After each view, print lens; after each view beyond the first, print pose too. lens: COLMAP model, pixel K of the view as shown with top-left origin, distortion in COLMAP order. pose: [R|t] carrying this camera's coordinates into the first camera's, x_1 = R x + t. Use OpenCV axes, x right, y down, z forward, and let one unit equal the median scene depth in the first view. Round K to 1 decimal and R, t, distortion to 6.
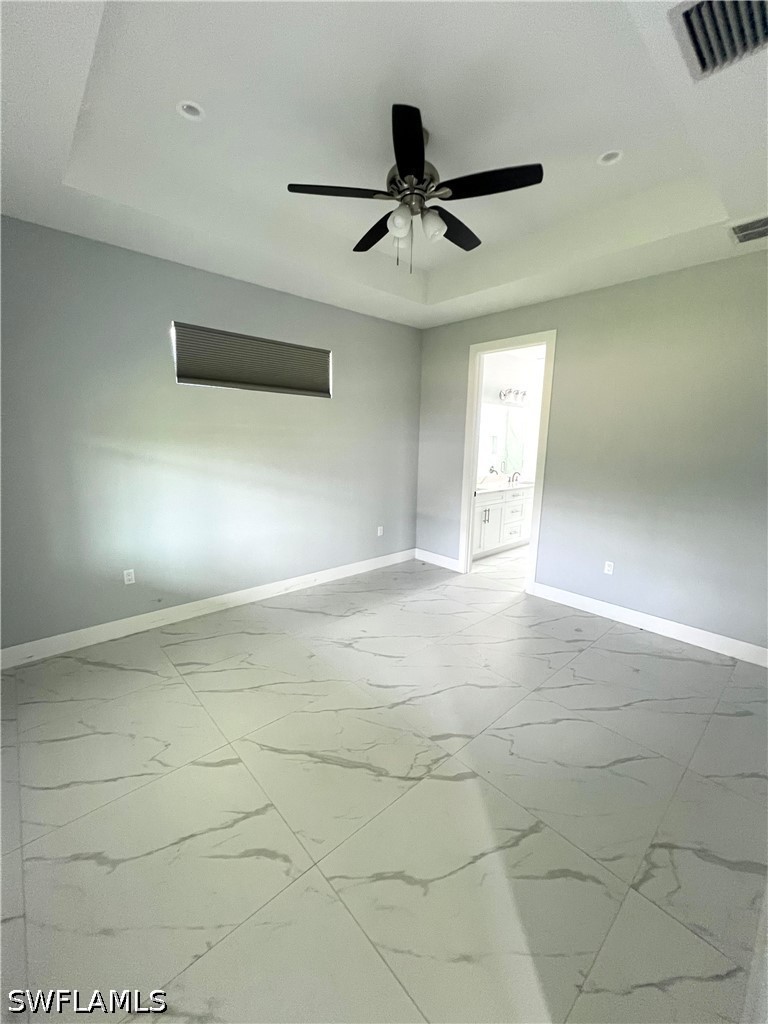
lens RADIAL K [[409.8, 0, 384.0], [0, 409.8, 512.0], [0, 0, 1]] dist [0.002325, 0.000149]
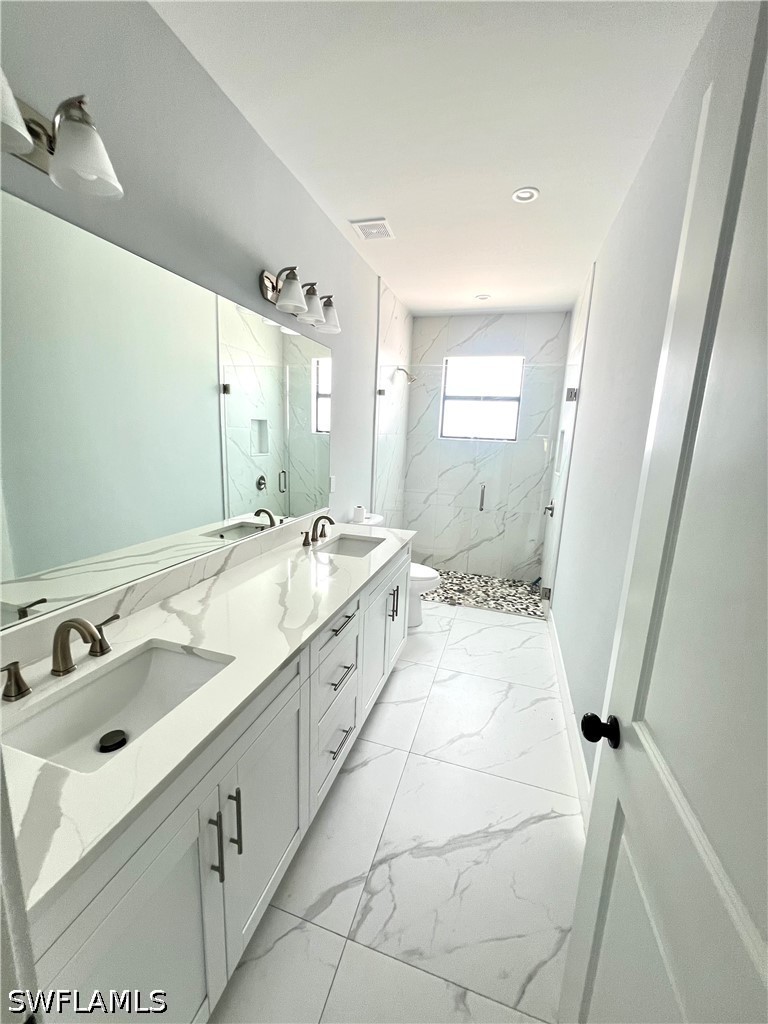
lens RADIAL K [[409.8, 0, 384.0], [0, 409.8, 512.0], [0, 0, 1]] dist [0.002325, 0.000149]
pose [[0.861544, -0.079879, 0.501359, 0.138597], [0.065768, 0.996784, 0.045796, -0.087271], [-0.503404, -0.006482, 0.864027, 0.488201]]
